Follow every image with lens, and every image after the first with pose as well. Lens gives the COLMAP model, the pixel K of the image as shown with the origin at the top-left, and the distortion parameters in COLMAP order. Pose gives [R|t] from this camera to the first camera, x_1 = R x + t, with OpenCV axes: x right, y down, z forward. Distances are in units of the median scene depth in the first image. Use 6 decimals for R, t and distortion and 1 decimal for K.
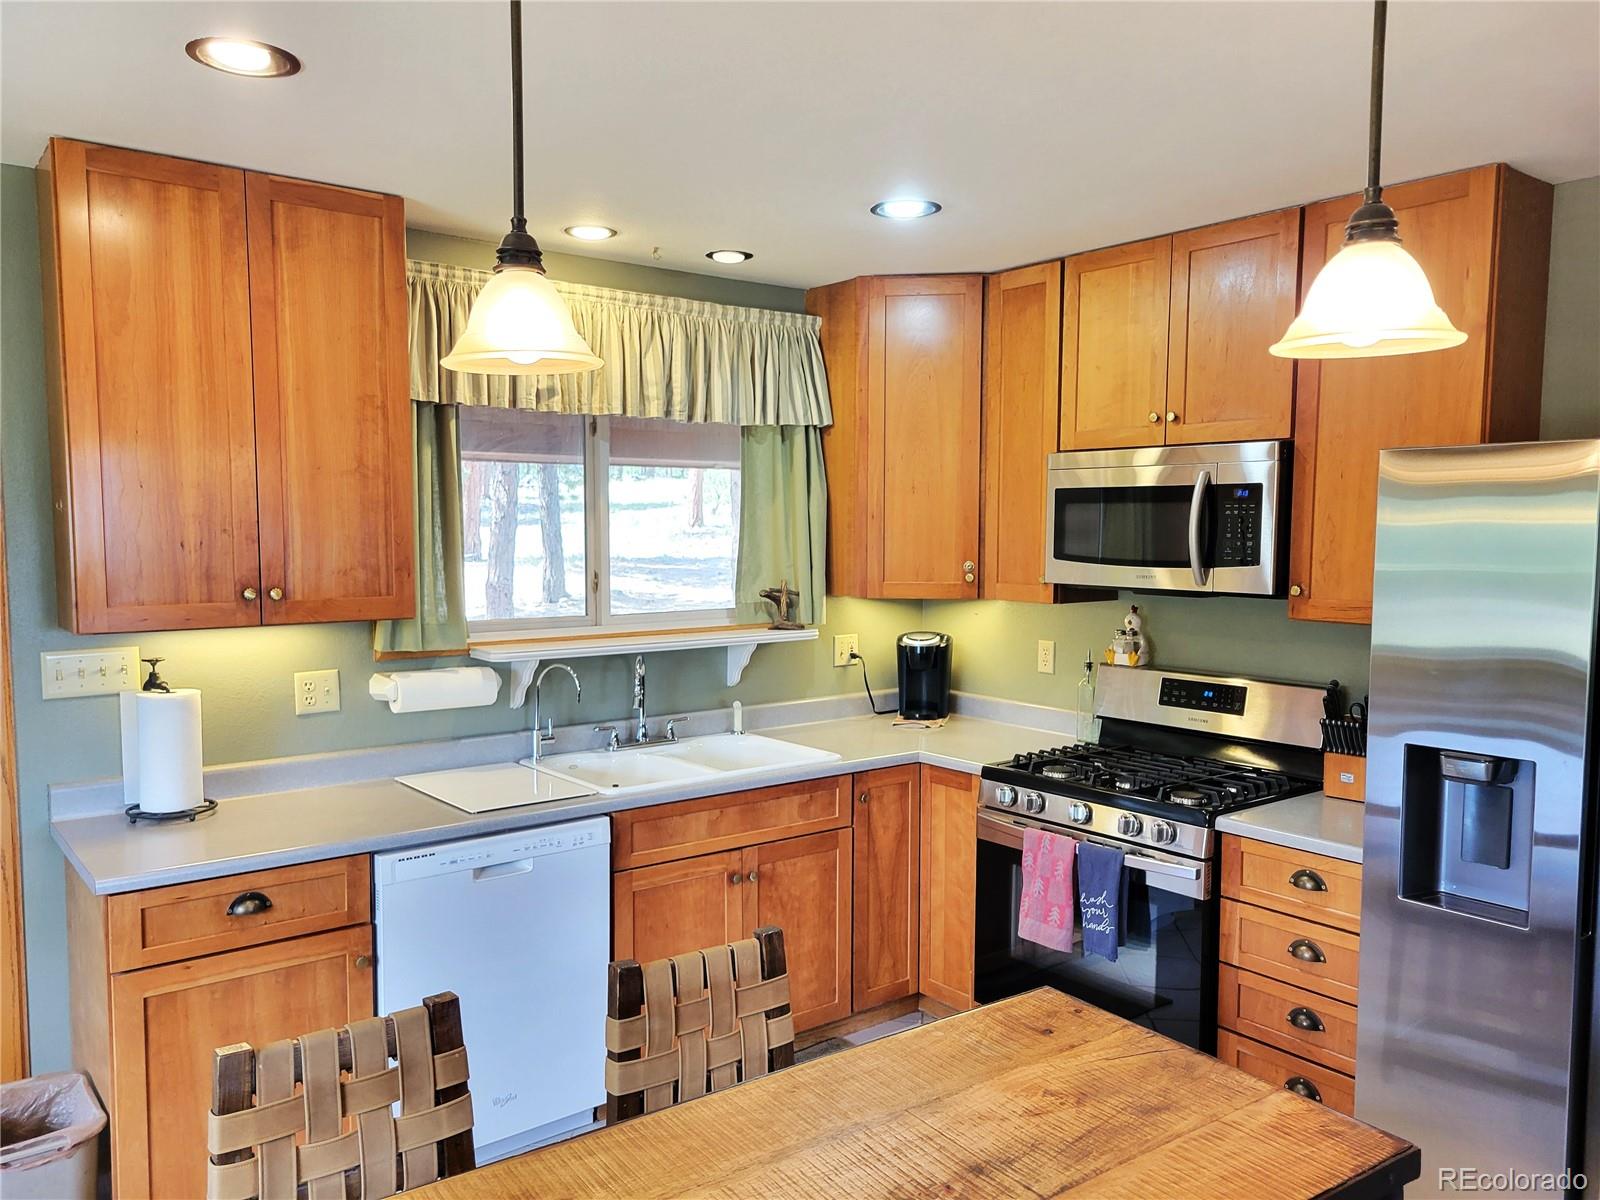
lens RADIAL K [[1211.2, 0, 799.2], [0, 1211.2, 612.9], [0, 0, 1]] dist [0.052767, -0.000988]
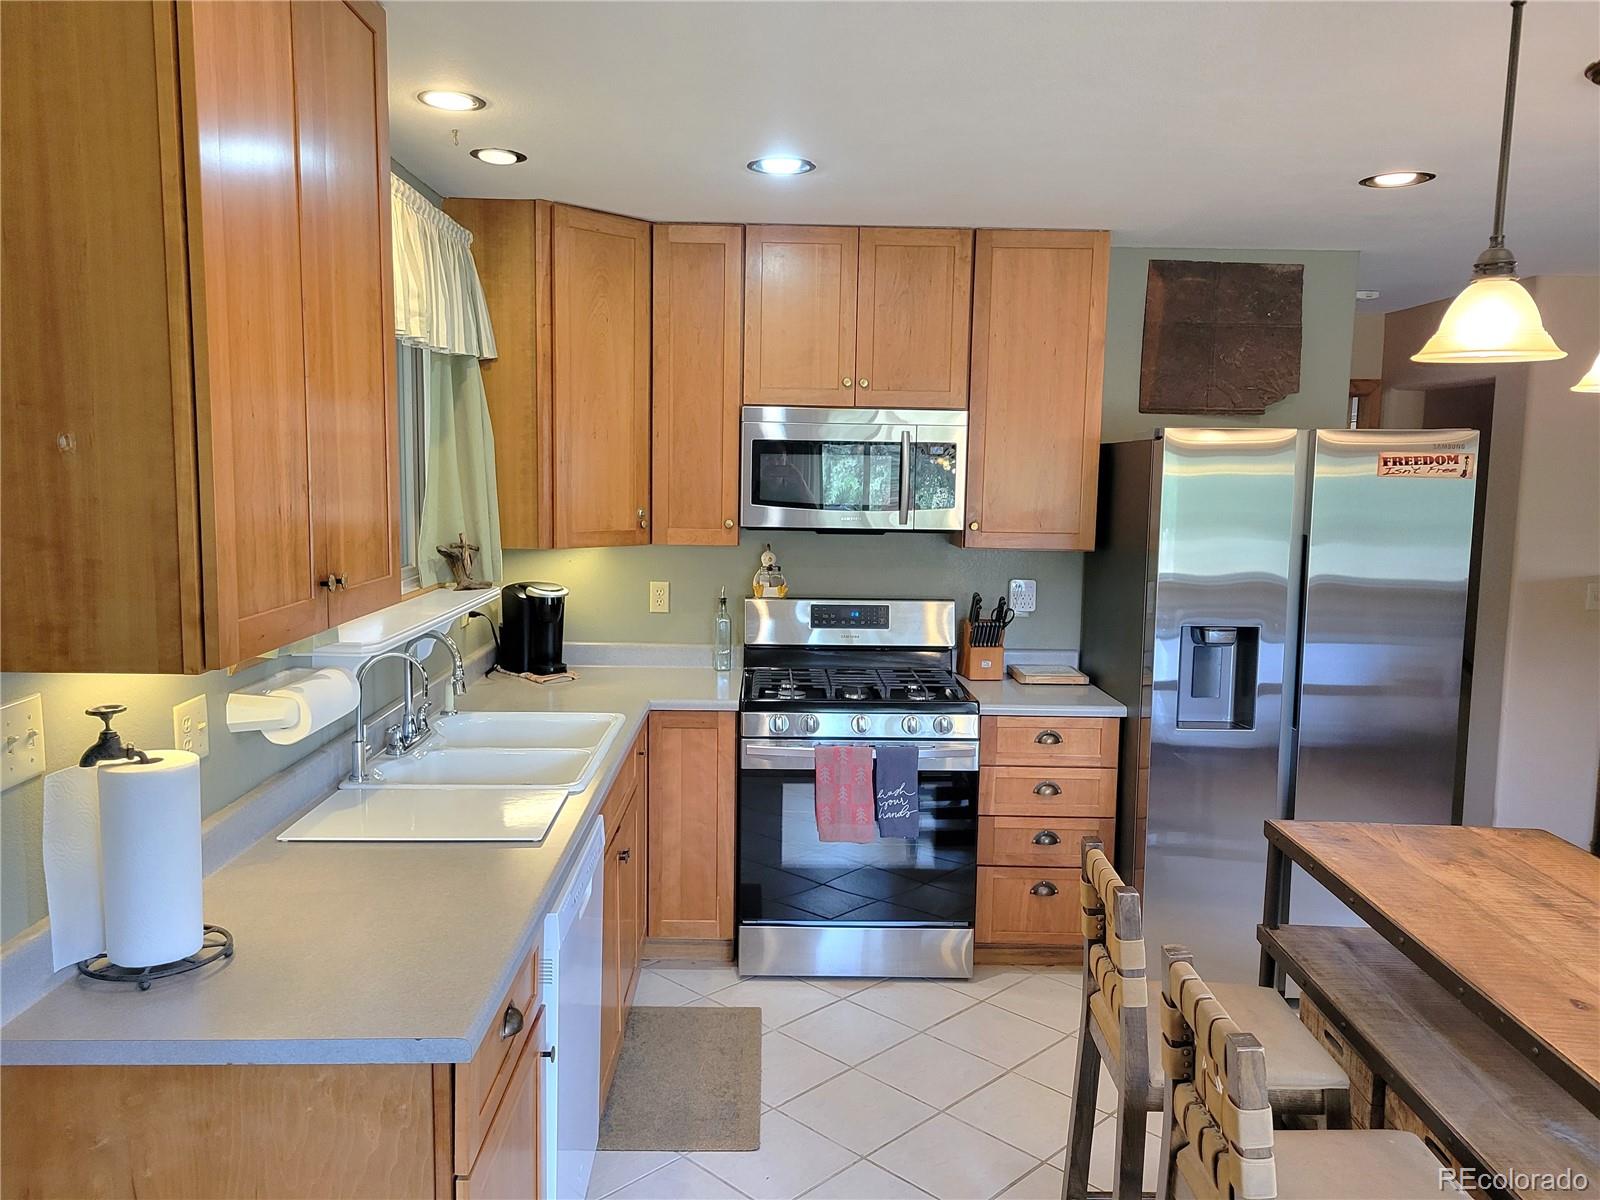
lens RADIAL K [[1211.2, 0, 796.6], [0, 1211.2, 594.3], [0, 0, 1]] dist [0.052767, -0.000988]
pose [[0.610880, -0.078950, 0.787777, -0.668979], [0.046276, 0.996875, 0.064021, -0.033899], [-0.790369, -0.002654, 0.612625, 0.322102]]
